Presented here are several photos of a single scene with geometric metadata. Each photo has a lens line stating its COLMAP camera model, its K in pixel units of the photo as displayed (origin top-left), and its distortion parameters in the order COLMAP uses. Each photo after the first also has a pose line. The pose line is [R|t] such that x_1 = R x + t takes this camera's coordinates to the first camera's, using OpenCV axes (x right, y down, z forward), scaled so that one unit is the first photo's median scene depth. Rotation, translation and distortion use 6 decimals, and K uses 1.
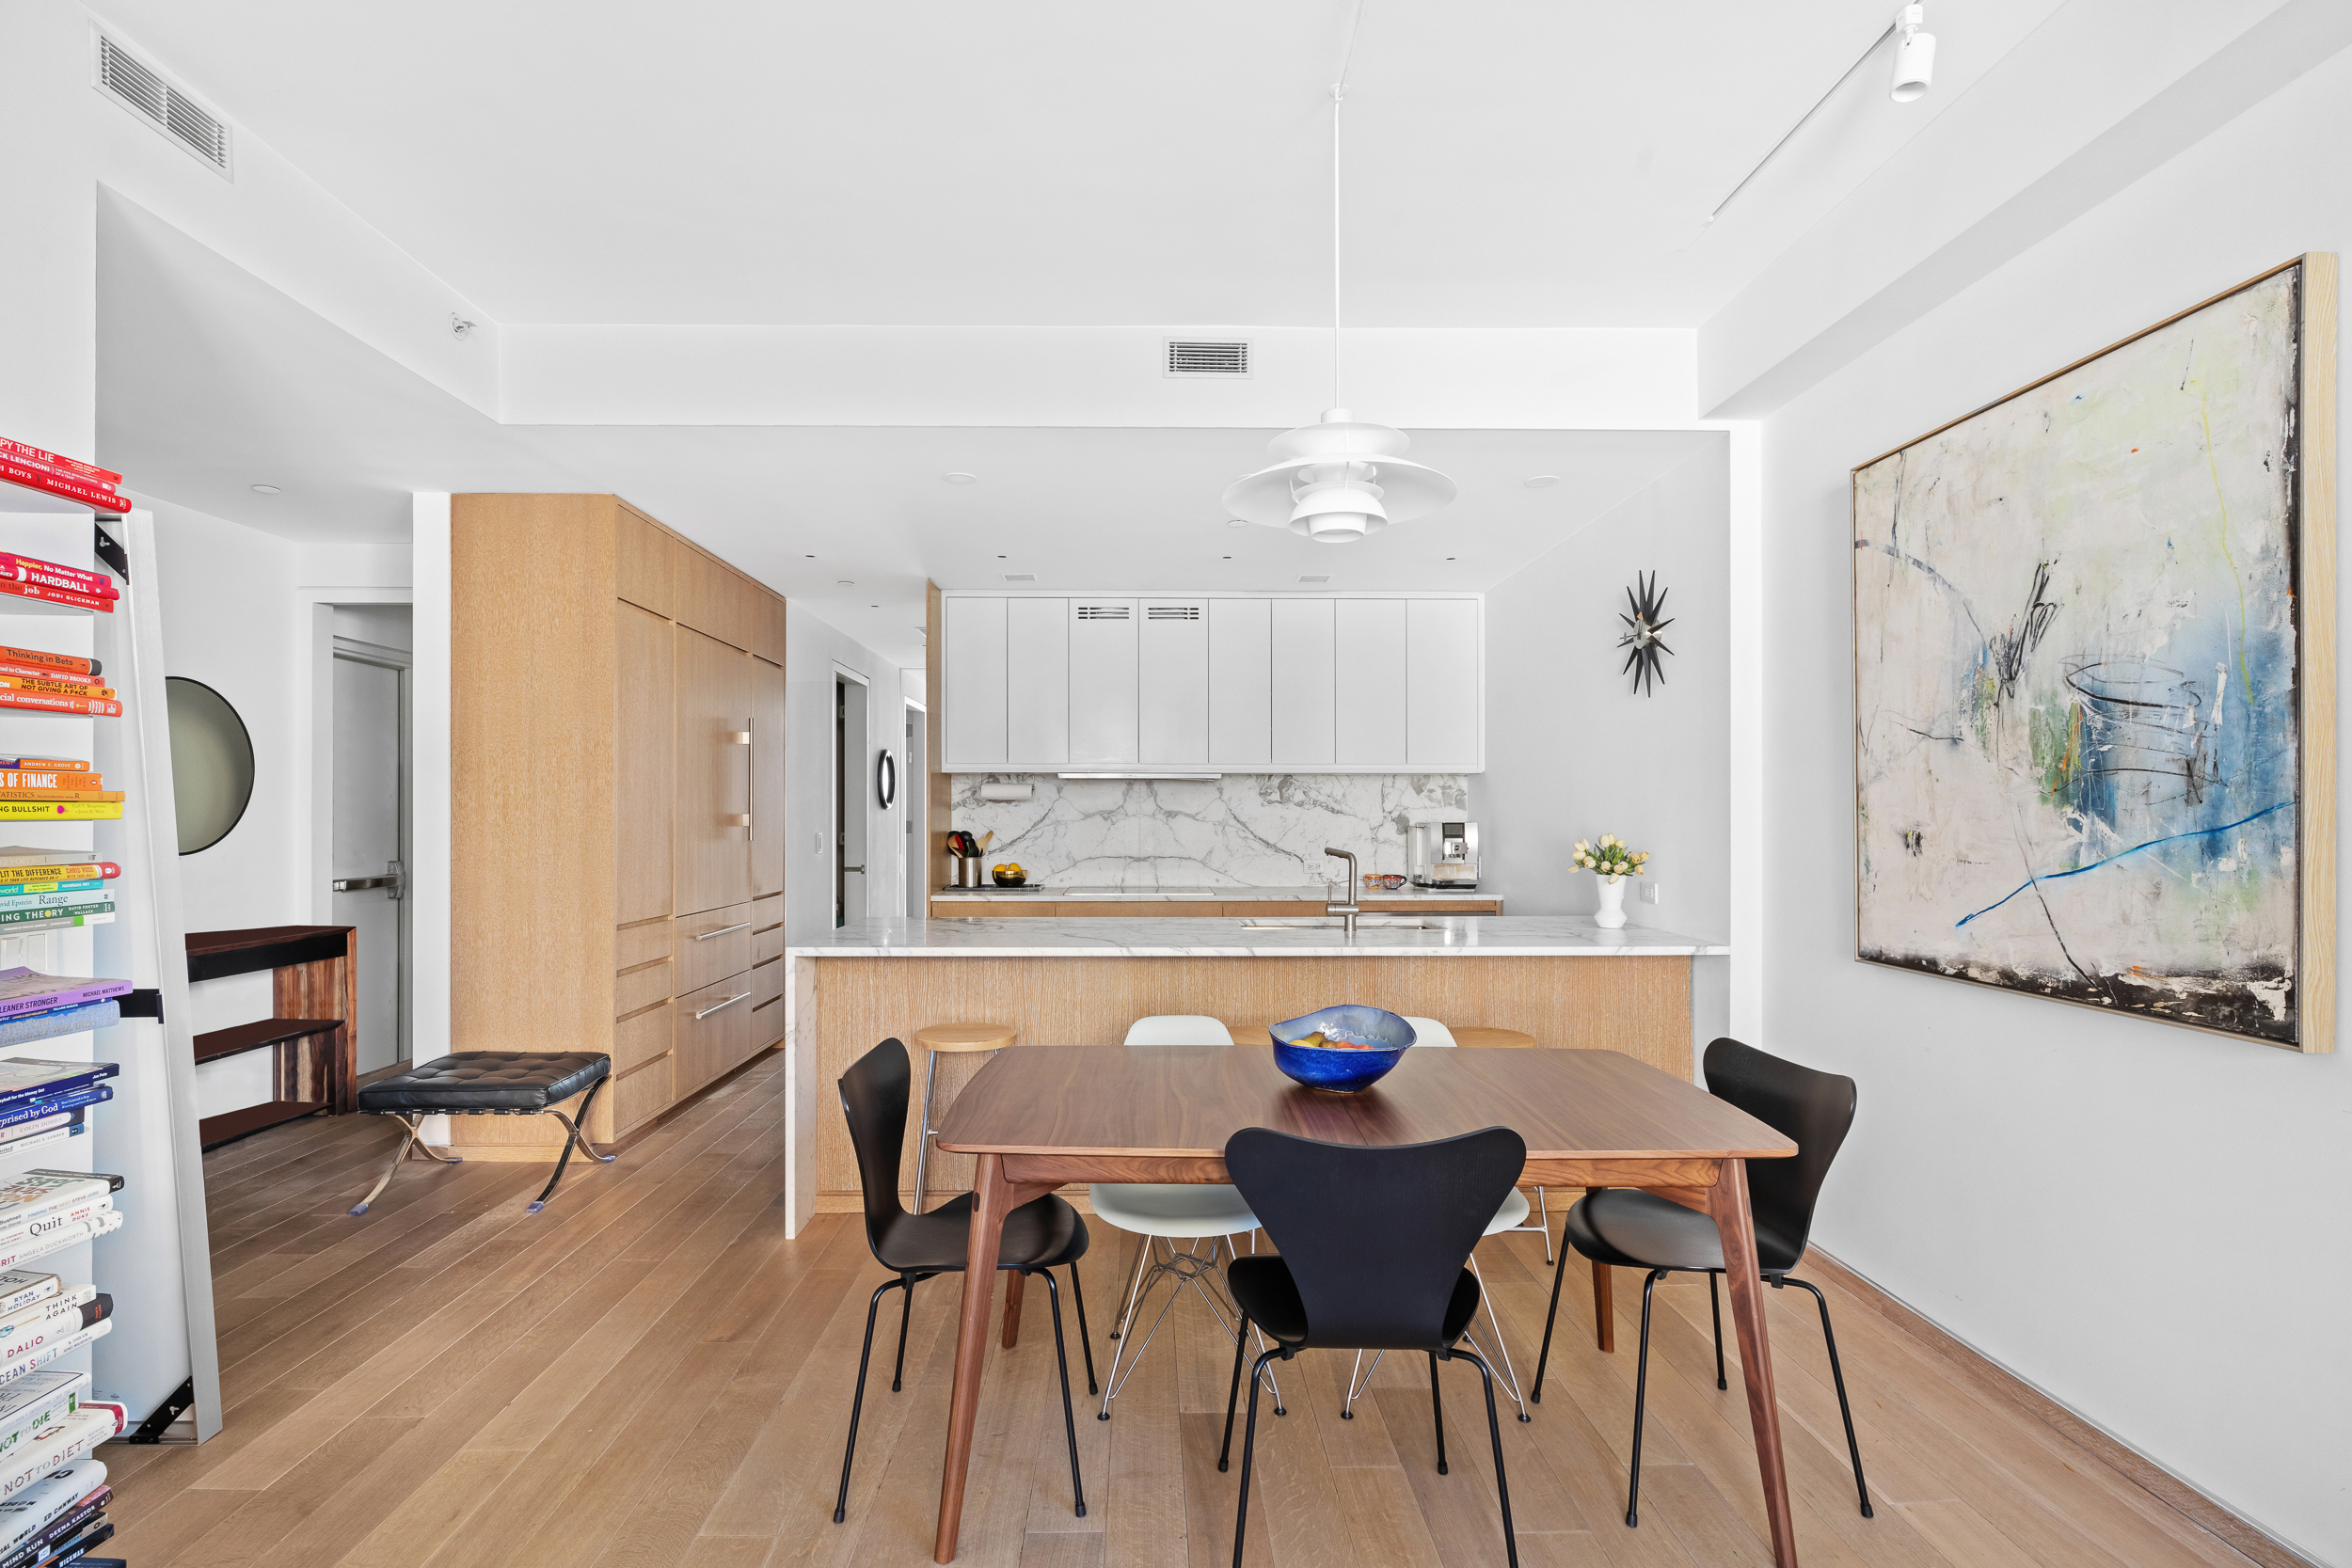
lens RADIAL K [[1147.2, 0, 1170.4], [0, 1147.2, 803.1], [0, 0, 1]] dist [-0.001397, -0.000190]
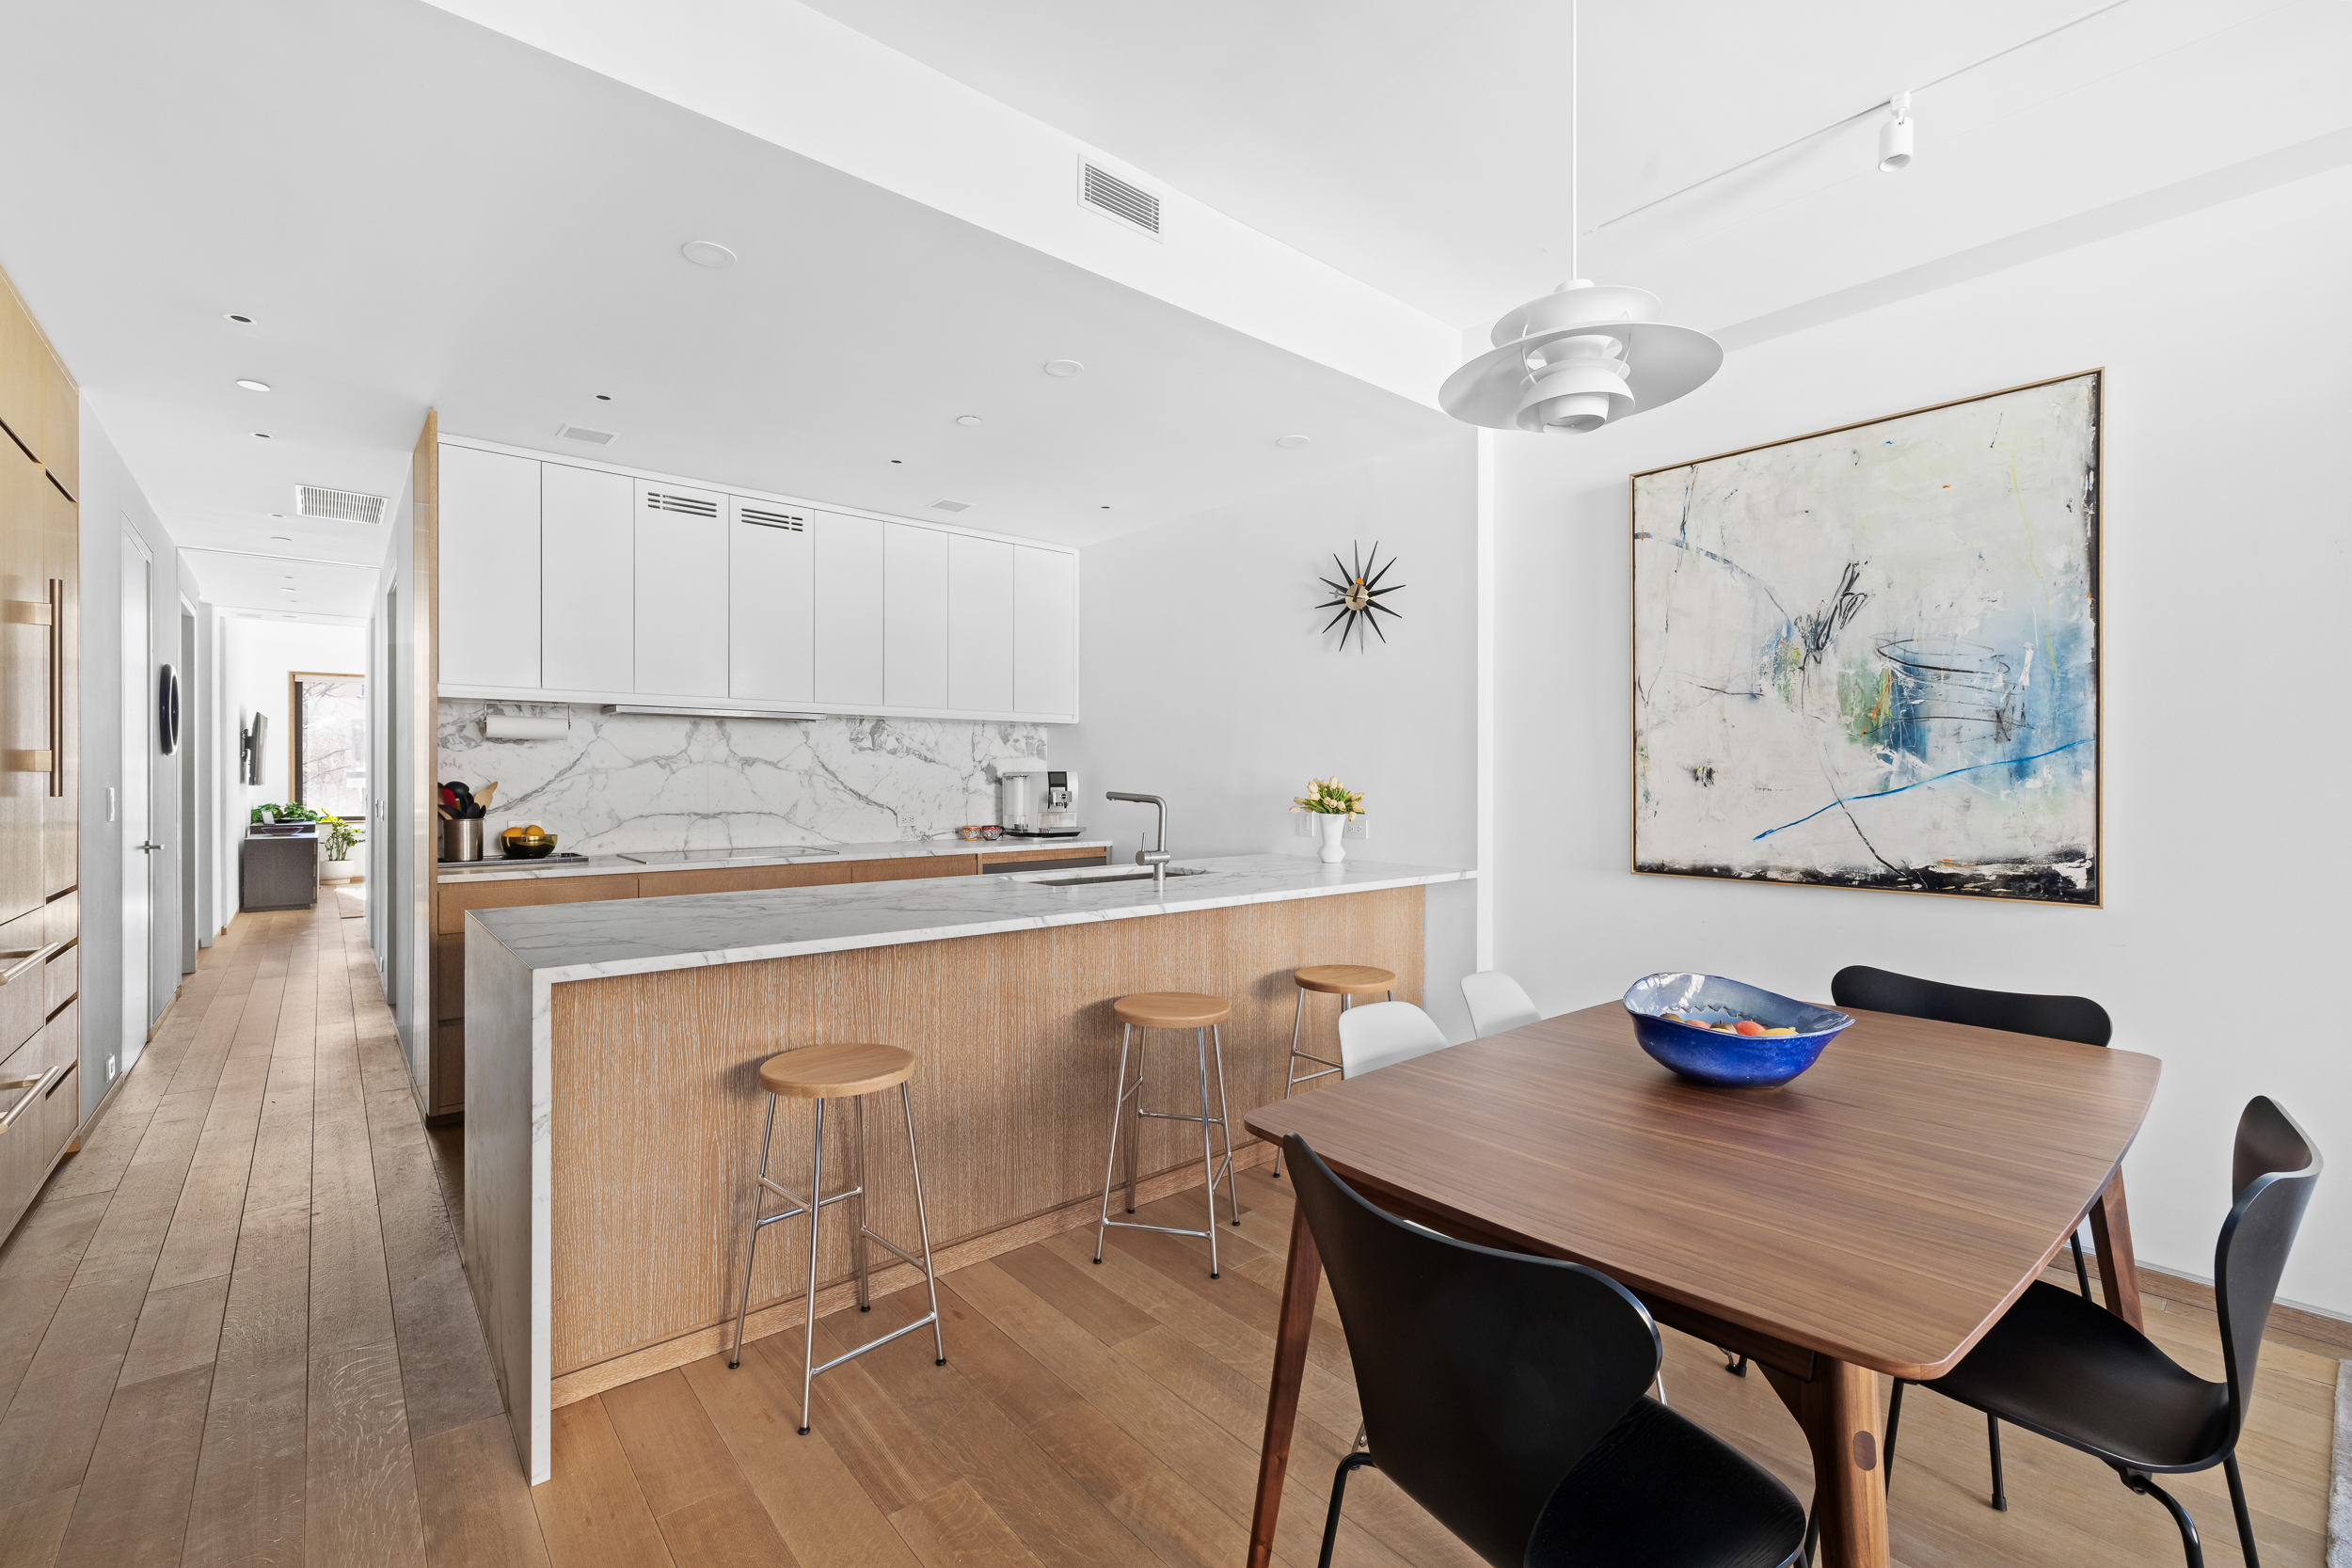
lens RADIAL K [[1012.3, 0, 1180.6], [0, 1012.3, 774.7], [0, 0, 1]] dist [-0.001504, 0.000250]
pose [[0.767014, 0.001744, 0.641628, -0.479182], [-0.006394, 0.999967, 0.004925, 0.029316], [-0.641598, -0.007880, 0.767000, 0.482505]]
